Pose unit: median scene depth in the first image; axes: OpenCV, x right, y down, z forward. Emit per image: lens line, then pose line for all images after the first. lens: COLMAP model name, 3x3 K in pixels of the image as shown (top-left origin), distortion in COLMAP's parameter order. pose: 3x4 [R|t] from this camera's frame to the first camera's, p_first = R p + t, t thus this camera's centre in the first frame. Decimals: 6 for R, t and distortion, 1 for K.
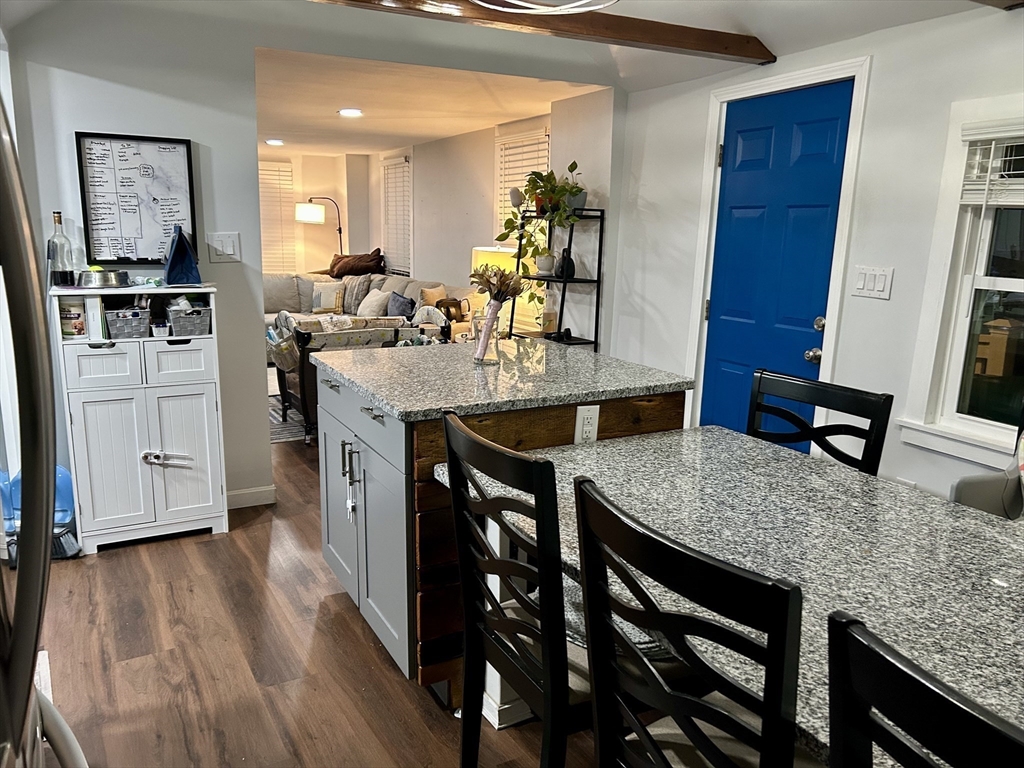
lens RADIAL K [[769.2, 0, 504.8], [0, 769.2, 385.4], [0, 0, 1]] dist [0.058915, -0.069911]
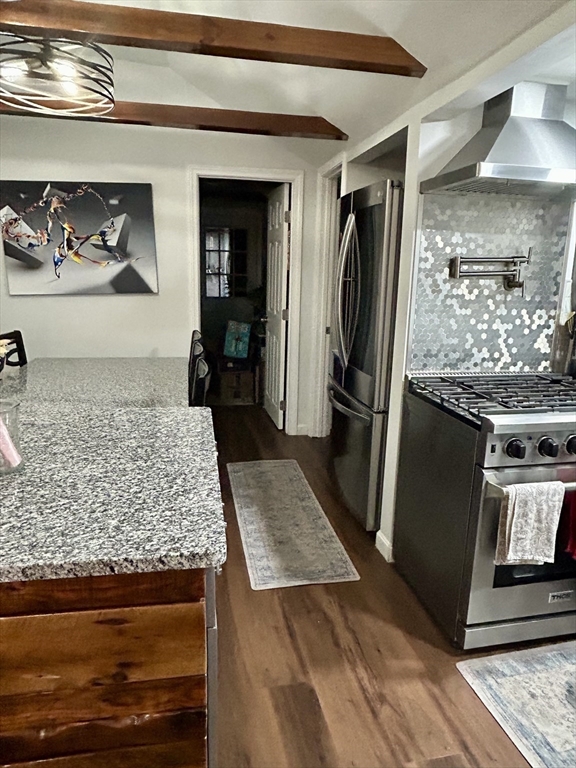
lens RADIAL K [[532.4, 0, 292.7], [0, 532.4, 386.1], [0, 0, 1]] dist [0.004660, -0.011137]
pose [[-0.955050, -0.103287, 0.277868, -0.368021], [0.021123, 0.911246, 0.411321, -0.268445], [-0.295691, 0.398702, -0.868104, 1.207182]]
